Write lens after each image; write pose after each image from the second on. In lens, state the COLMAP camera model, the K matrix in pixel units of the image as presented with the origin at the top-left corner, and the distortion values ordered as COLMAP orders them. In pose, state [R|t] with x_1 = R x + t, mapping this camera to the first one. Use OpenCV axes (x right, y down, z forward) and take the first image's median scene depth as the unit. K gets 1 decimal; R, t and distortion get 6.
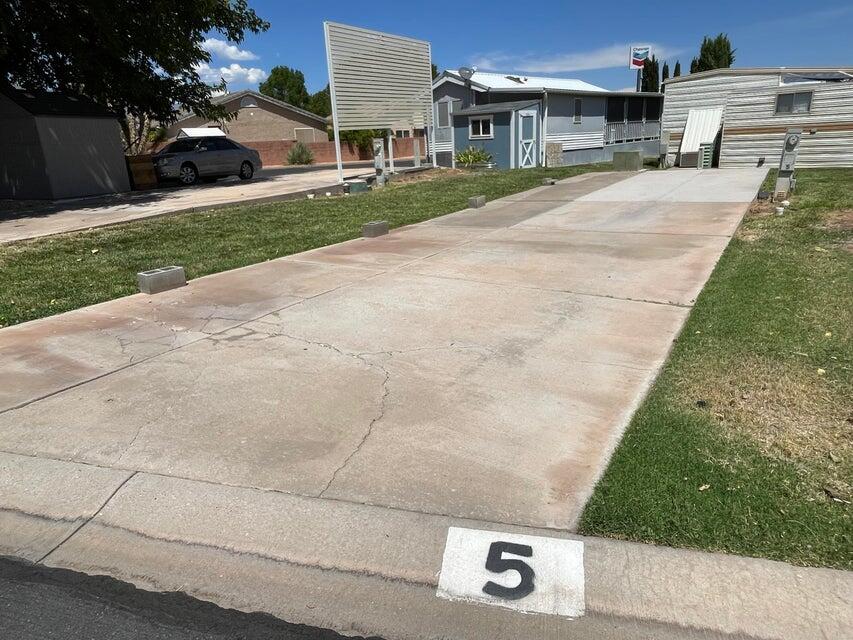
lens RADIAL K [[552.7, 0, 426.5], [0, 552.7, 320.0], [0, 0, 1]] dist [-0.001861, -0.004688]
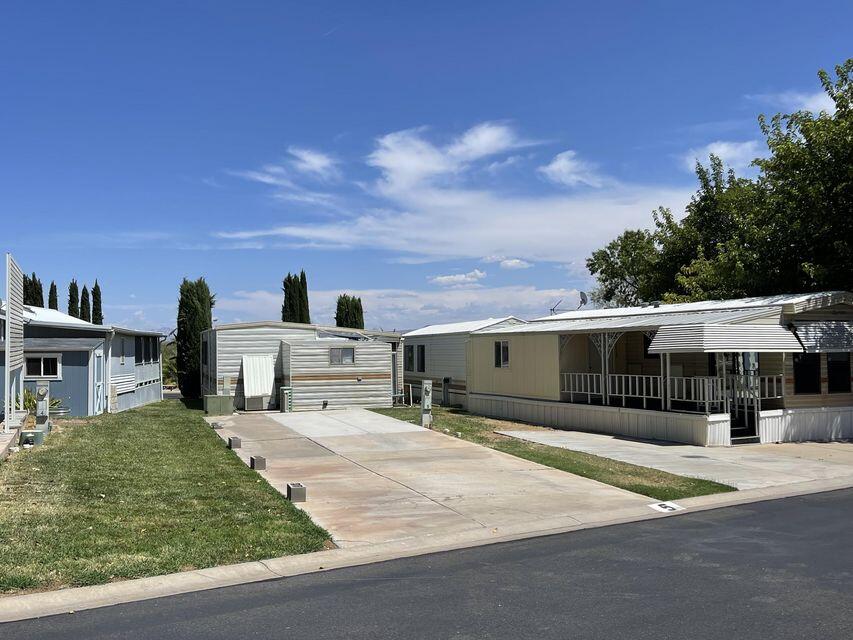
lens RADIAL K [[833.1, 0, 426.5], [0, 833.1, 320.0], [0, 0, 1]] dist [0.054338, -0.014591]
pose [[0.609797, 0.072460, 0.789238, -0.589562], [0.227255, 0.938012, -0.261705, 0.040733], [-0.759278, 0.338945, 0.555530, -0.146936]]
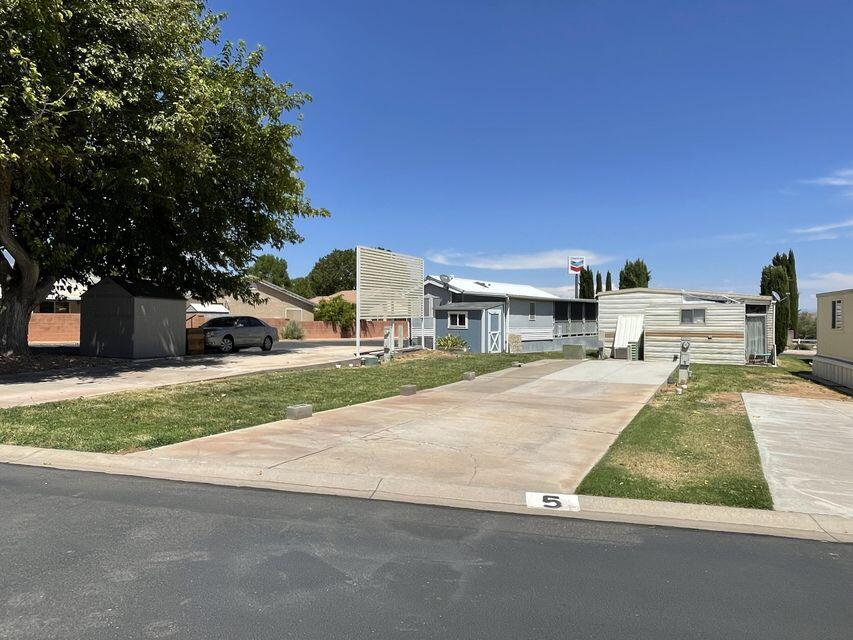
lens RADIAL K [[546.7, 0, 418.8], [0, 546.7, 315.6], [0, 0, 1]] dist [0.052180, -0.107029]
pose [[0.996404, 0.054802, 0.064614, -0.079374], [-0.031195, 0.946364, -0.321593, 0.051884], [-0.078773, 0.318421, 0.944671, -0.196074]]
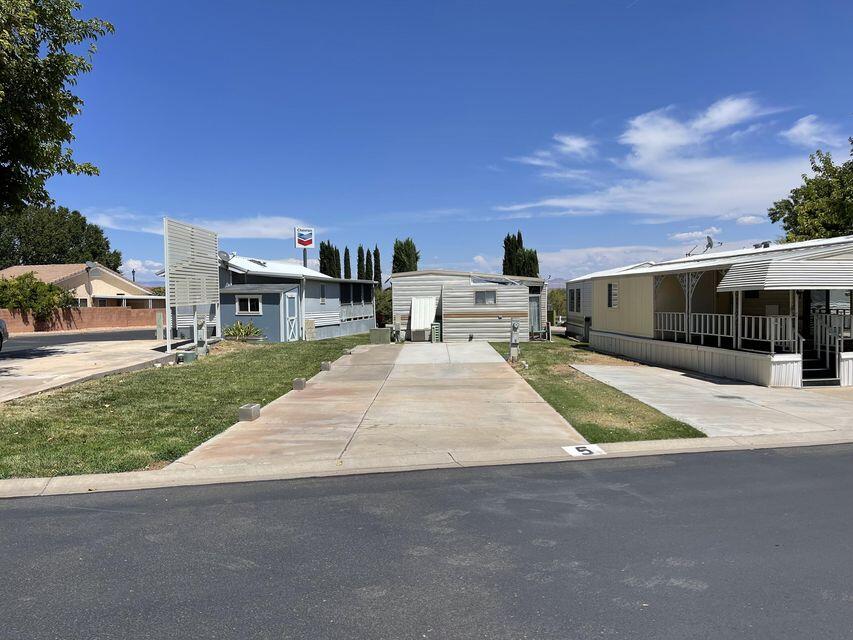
lens RADIAL K [[647.4, 0, 426.5], [0, 647.4, 320.0], [0, 0, 1]] dist [0.082399, -0.137159]
pose [[0.846059, 0.023166, 0.532586, -0.317275], [0.136631, 0.956261, -0.258645, 0.064597], [-0.515283, 0.291596, 0.805888, -0.224671]]
